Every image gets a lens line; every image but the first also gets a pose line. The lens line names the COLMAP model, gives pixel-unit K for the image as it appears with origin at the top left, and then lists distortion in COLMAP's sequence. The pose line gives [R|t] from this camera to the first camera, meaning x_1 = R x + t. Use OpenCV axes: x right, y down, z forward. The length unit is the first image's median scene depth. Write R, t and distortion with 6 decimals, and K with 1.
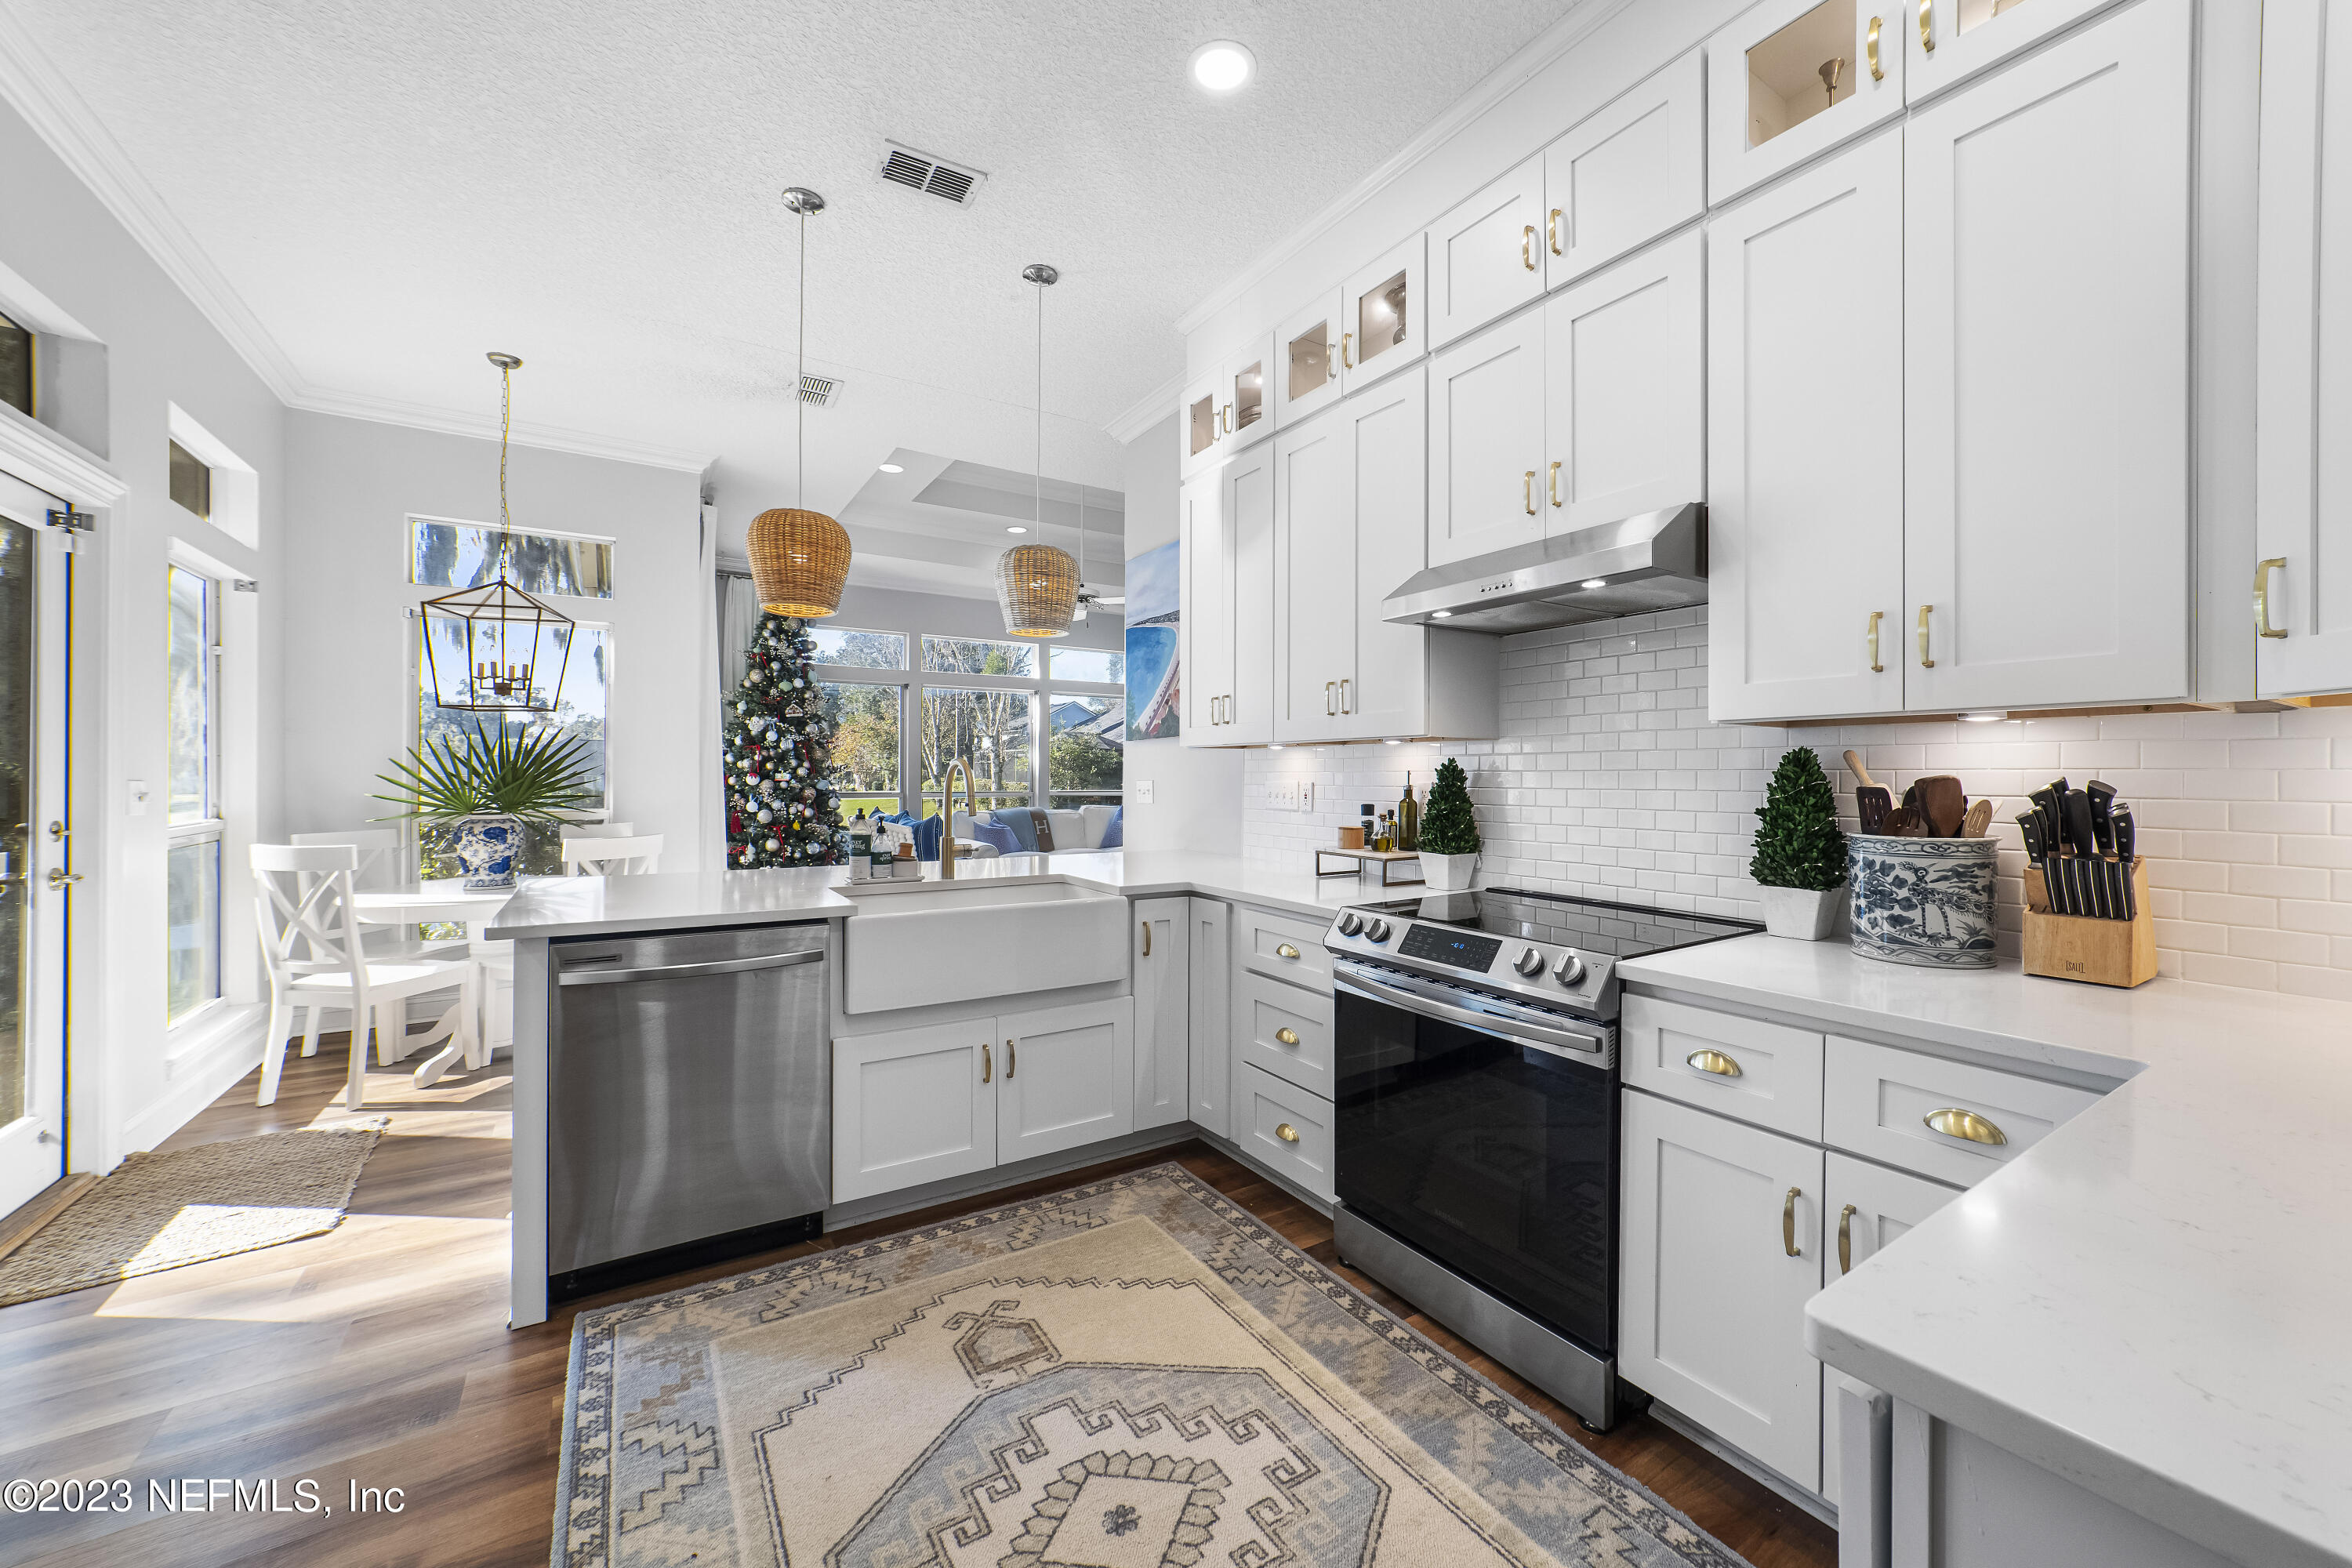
lens RADIAL K [[898.6, 0, 1180.5], [0, 898.6, 766.6], [0, 0, 1]] dist [-0.018785, 0.004694]
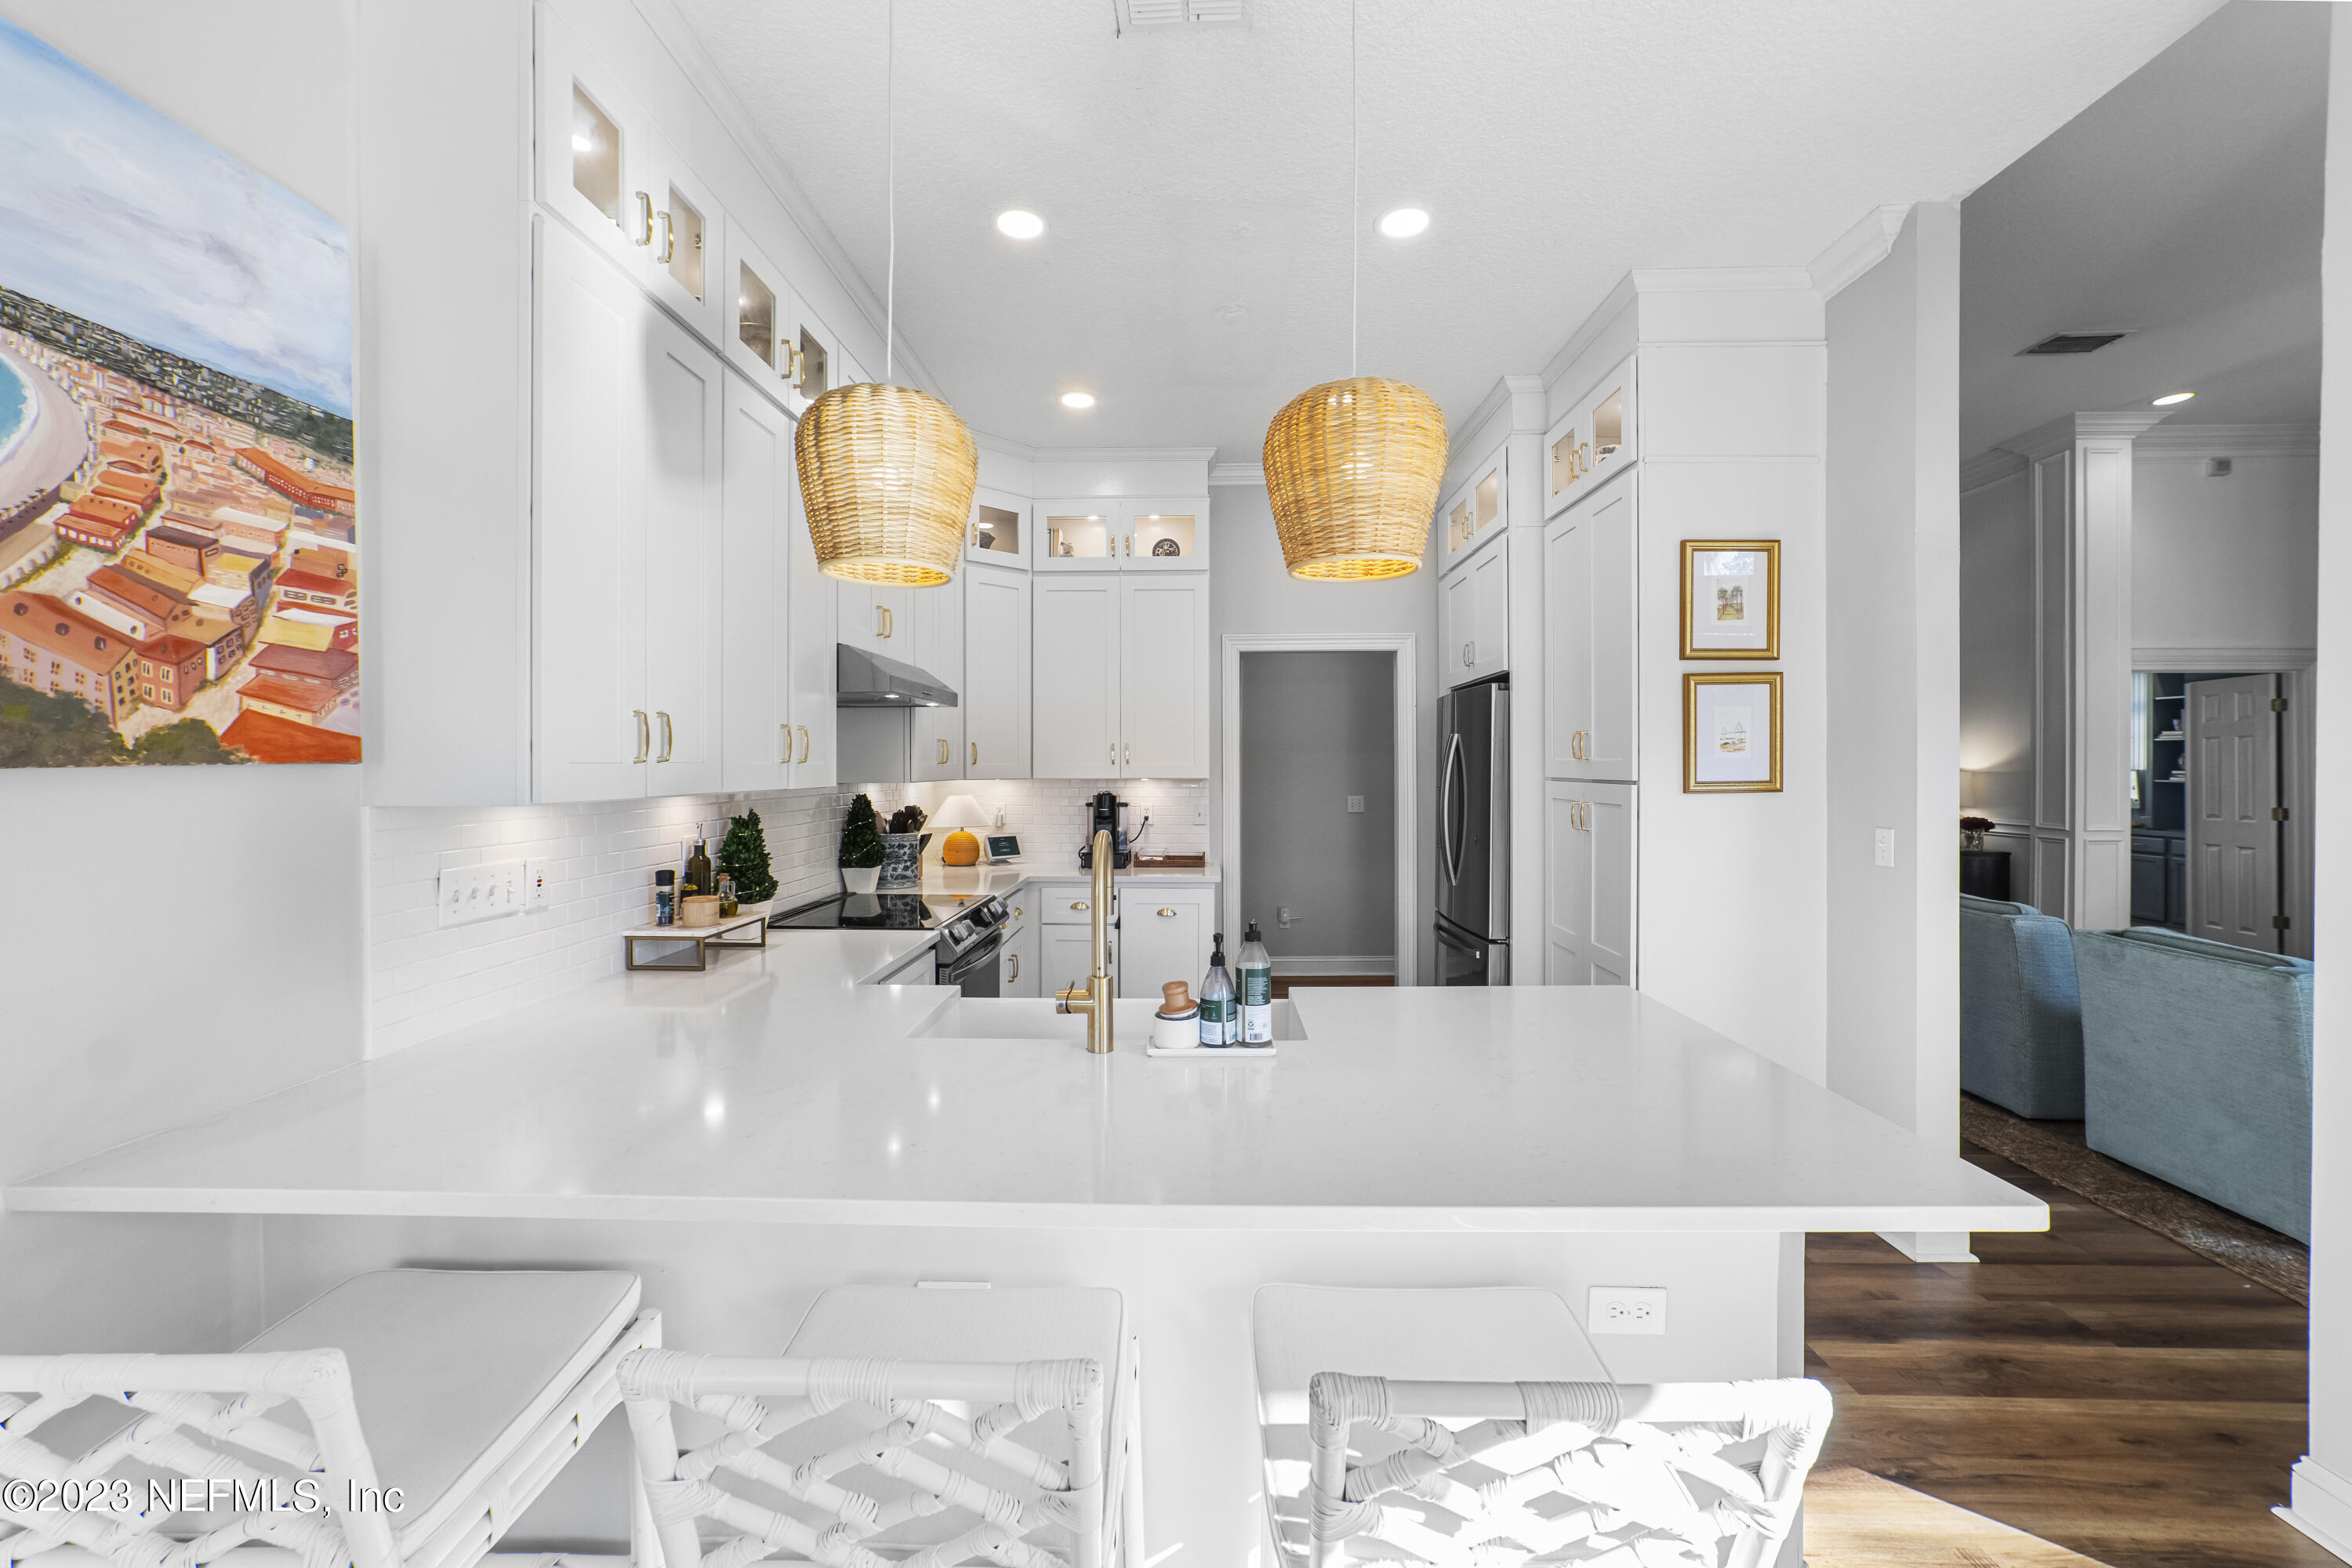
lens RADIAL K [[898.6, 0, 1179.6], [0, 898.6, 770.1], [0, 0, 1]] dist [-0.018785, 0.004694]
pose [[-0.831754, -0.005104, 0.555121, -0.949287], [-0.007634, 0.999968, -0.002245, -0.075673], [-0.555092, -0.006106, -0.831766, 2.243171]]
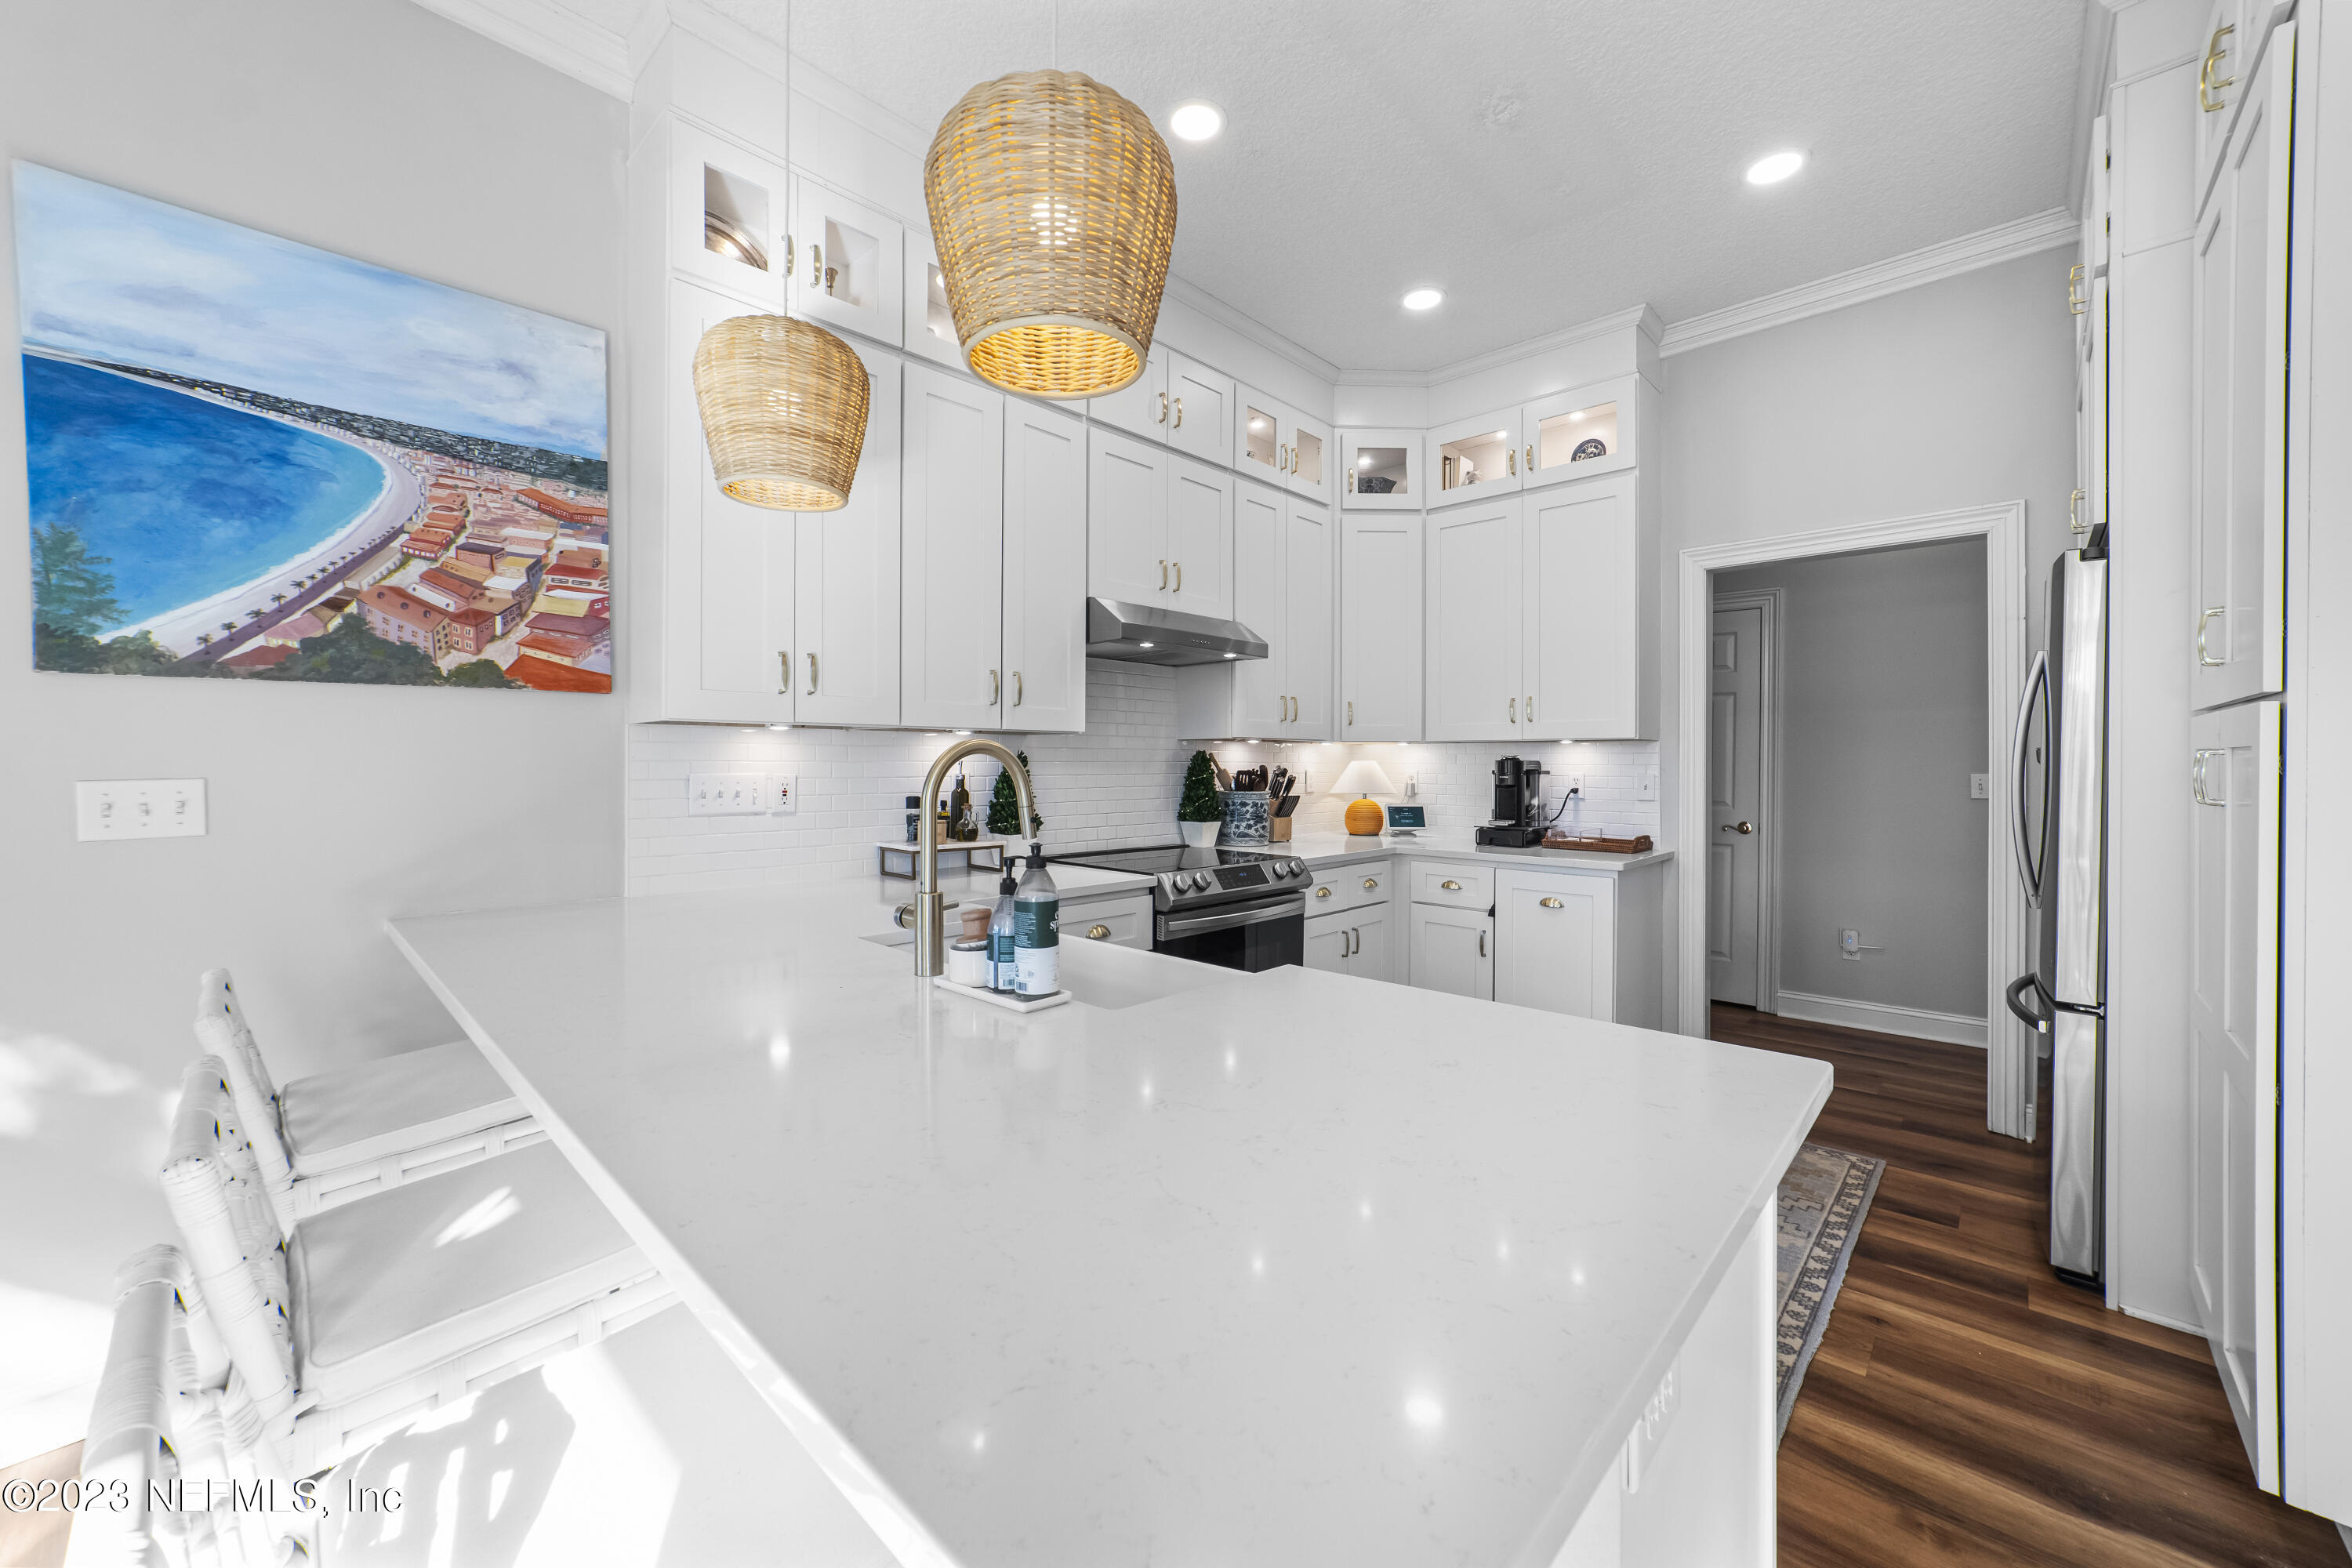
lens RADIAL K [[898.6, 0, 1181.6], [0, 898.6, 760.9], [0, 0, 1]] dist [-0.018785, 0.004694]
pose [[-0.248207, -0.001872, 0.968705, -1.225446], [-0.013391, 0.999909, -0.001499, 0.004010], [-0.968614, -0.013344, -0.248210, 1.546127]]
